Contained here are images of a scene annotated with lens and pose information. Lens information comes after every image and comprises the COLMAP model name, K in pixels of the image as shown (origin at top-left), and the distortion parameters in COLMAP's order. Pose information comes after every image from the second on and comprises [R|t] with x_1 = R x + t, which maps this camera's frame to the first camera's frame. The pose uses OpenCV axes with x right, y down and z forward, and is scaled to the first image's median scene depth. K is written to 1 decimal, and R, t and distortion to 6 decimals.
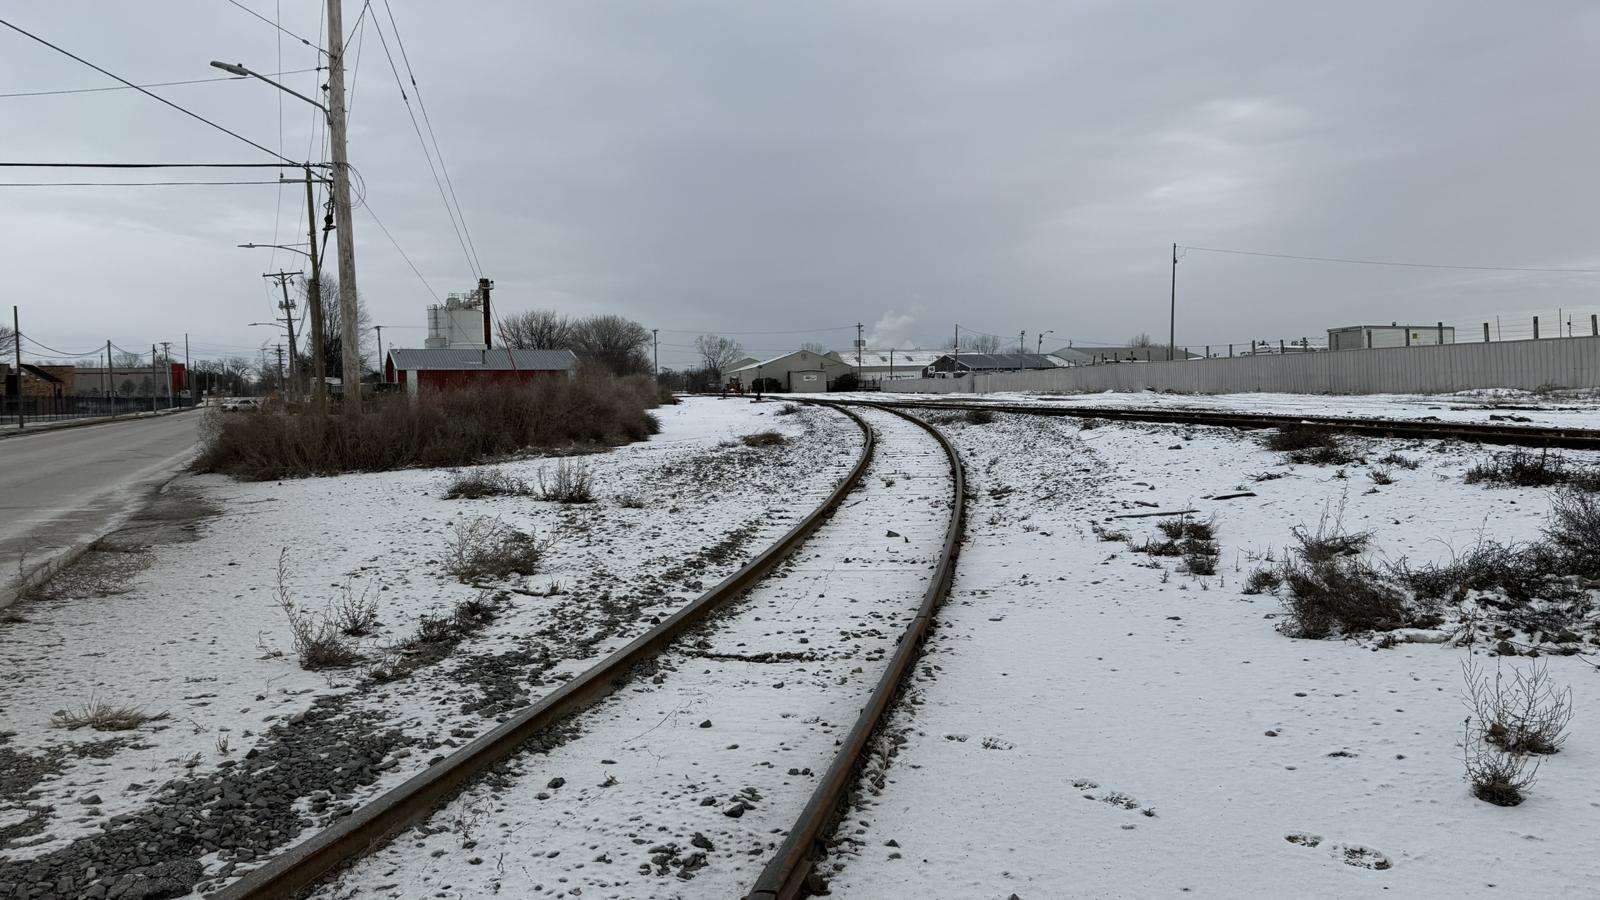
lens RADIAL K [[1075.4, 0, 856.2], [0, 1075.4, 447.6], [0, 0, 1]] dist [-0.000811, -0.047500]
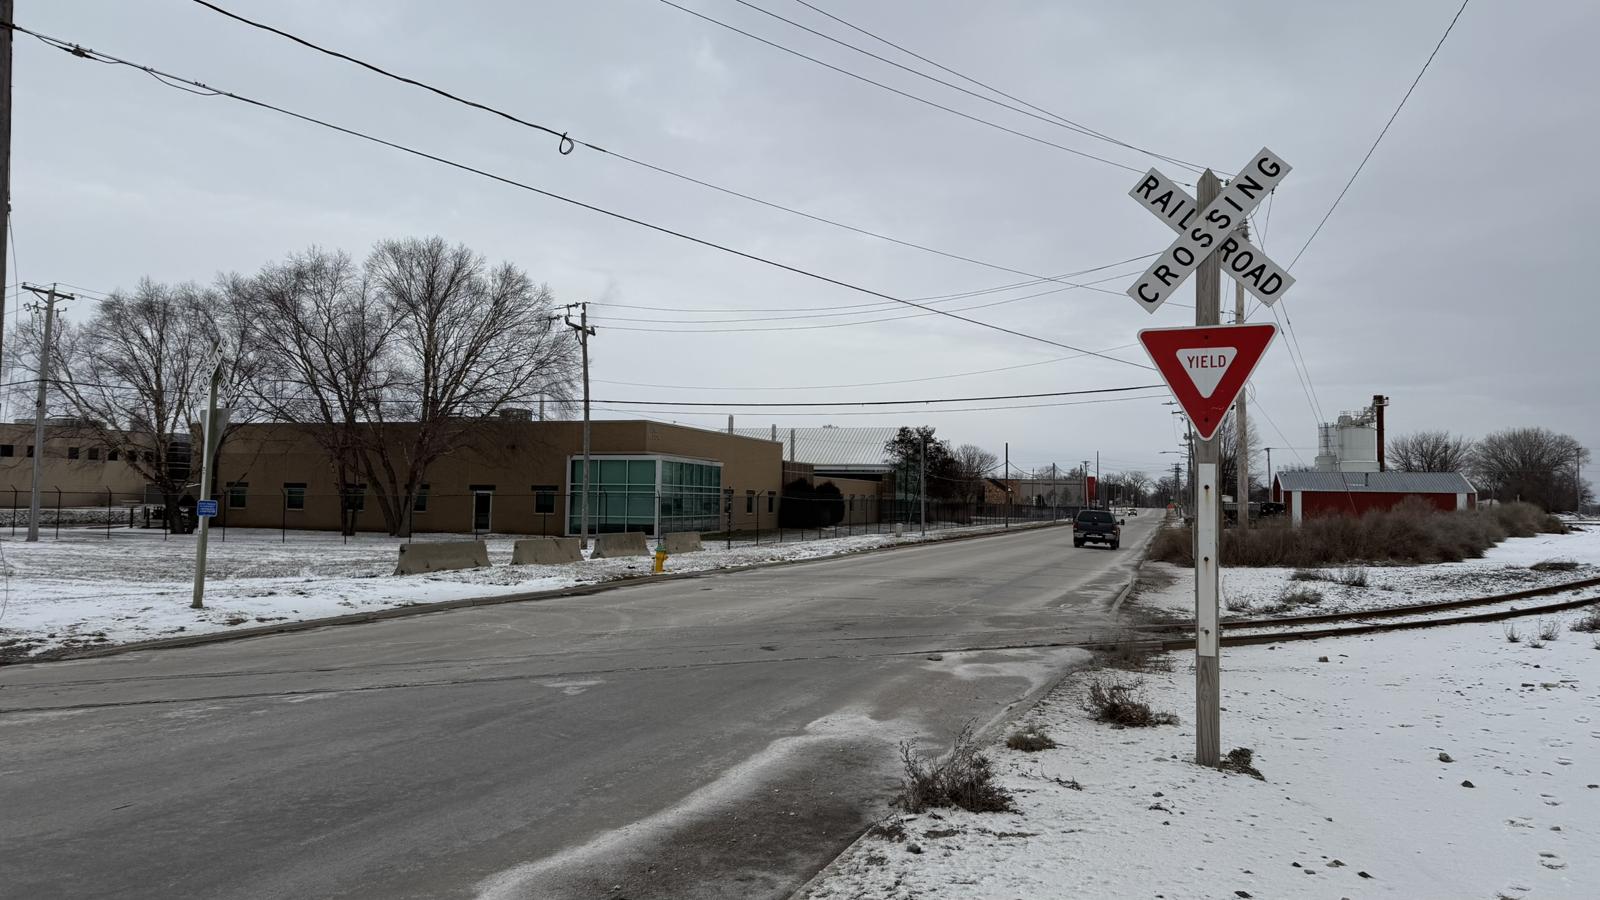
lens RADIAL K [[1174.2, 0, 772.4], [0, 1174.2, 441.7], [0, 0, 1]] dist [0.090260, -0.139183]
pose [[0.686193, -0.009704, -0.727355, 0.082274], [-0.065659, 0.995003, -0.075218, 0.003419], [0.724451, 0.099372, 0.682126, -0.176880]]
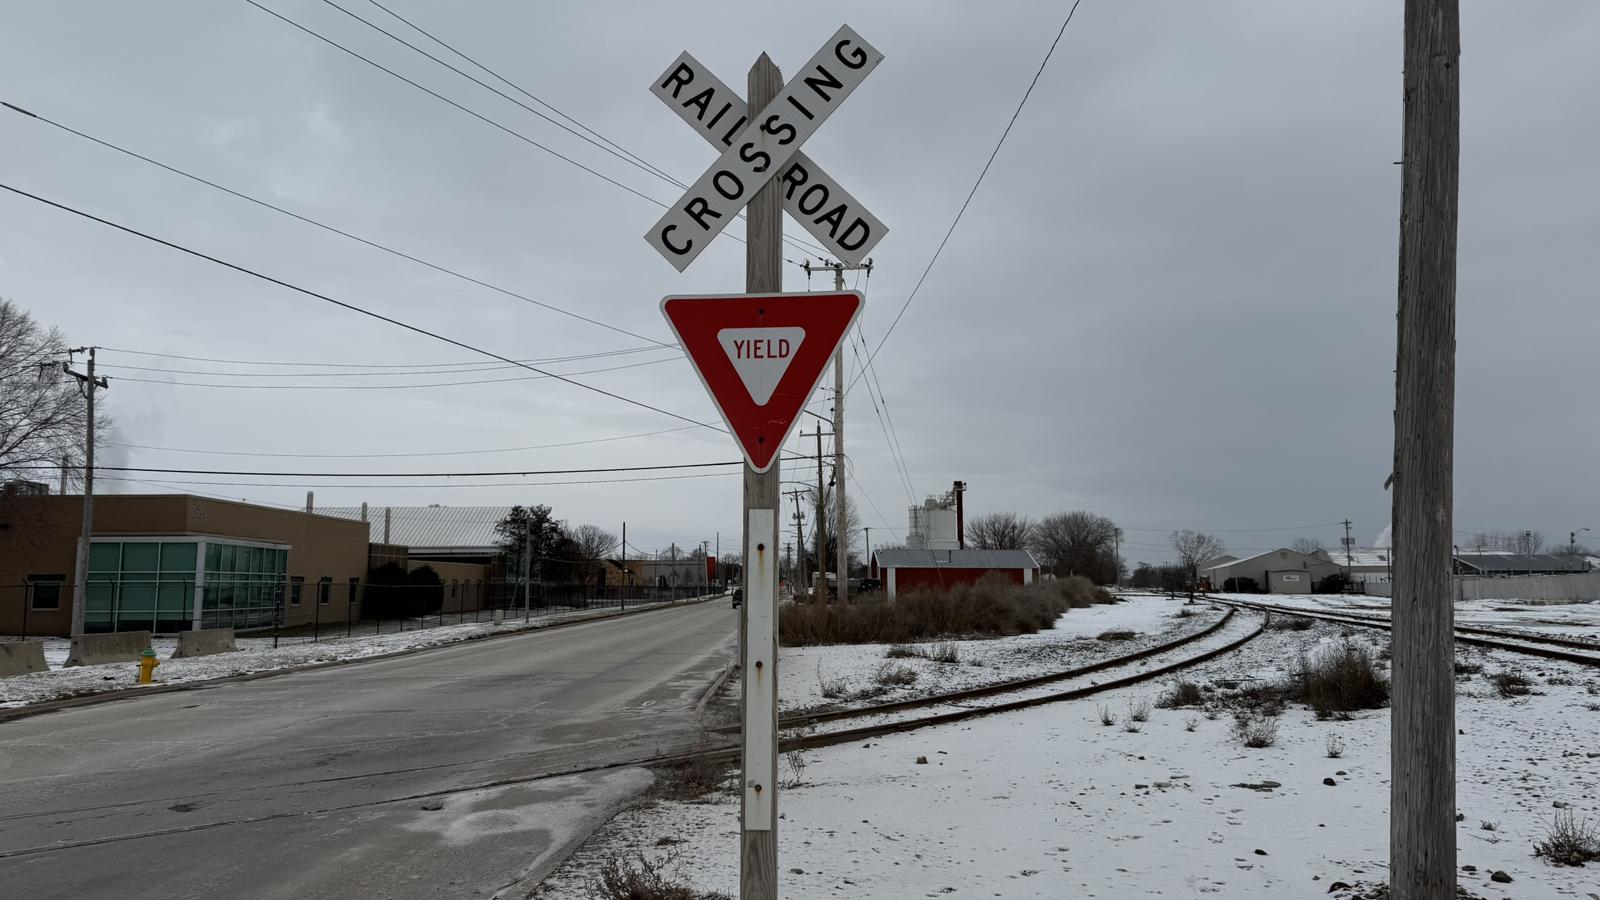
lens RADIAL K [[1150.3, 0, 792.3], [0, 1150.3, 437.0], [0, 0, 1]] dist [0.150103, -0.231325]
pose [[0.884825, -0.045153, -0.463730, 0.066267], [-0.037421, 0.985191, -0.167329, 0.001839], [0.464418, 0.165410, 0.870032, -0.138998]]
